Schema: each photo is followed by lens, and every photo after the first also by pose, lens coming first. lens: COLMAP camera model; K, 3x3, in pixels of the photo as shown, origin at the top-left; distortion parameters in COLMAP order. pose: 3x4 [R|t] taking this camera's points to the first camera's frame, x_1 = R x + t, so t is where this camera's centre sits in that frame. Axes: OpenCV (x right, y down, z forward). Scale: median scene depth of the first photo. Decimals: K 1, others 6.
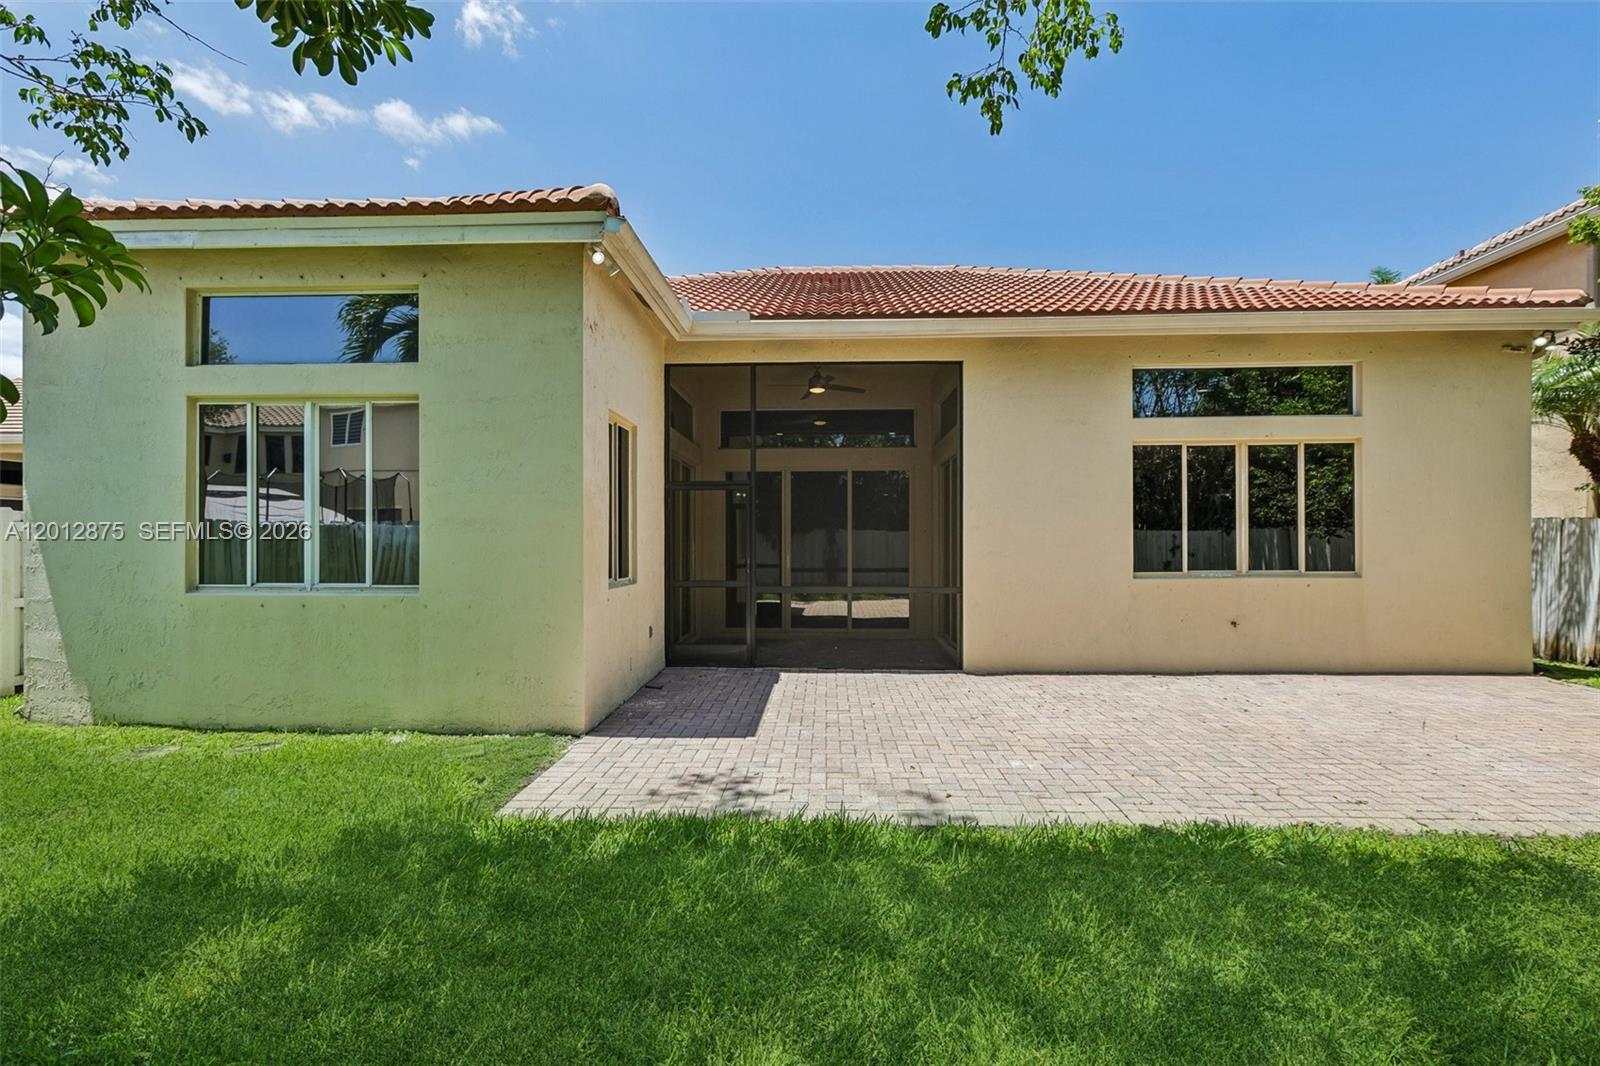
lens RADIAL K [[721.5, 0, 804.8], [0, 721.5, 472.2], [0, 0, 1]] dist [-0.012281, 0.005347]
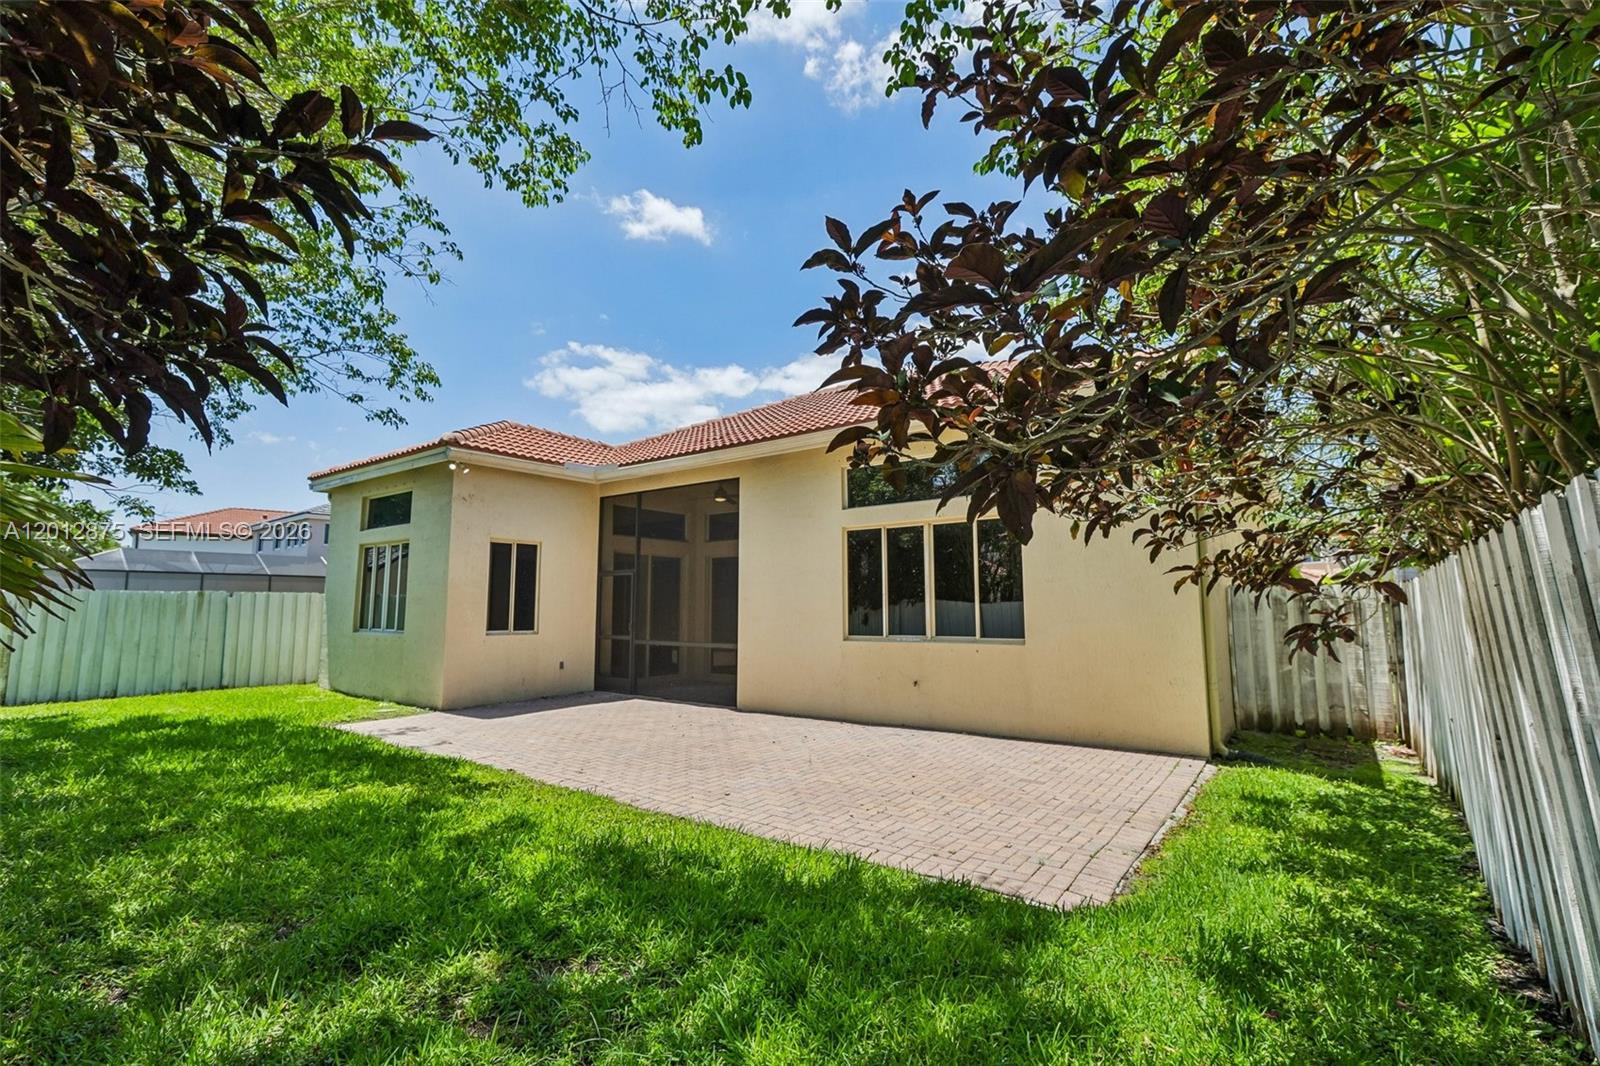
lens RADIAL K [[721.5, 0, 804.8], [0, 721.5, 472.2], [0, 0, 1]] dist [-0.012281, 0.005347]
pose [[0.829060, -0.105433, -0.549130, 1.112273], [0.054801, 0.992655, -0.107854, -0.008442], [0.556468, 0.059325, 0.828748, -0.072780]]
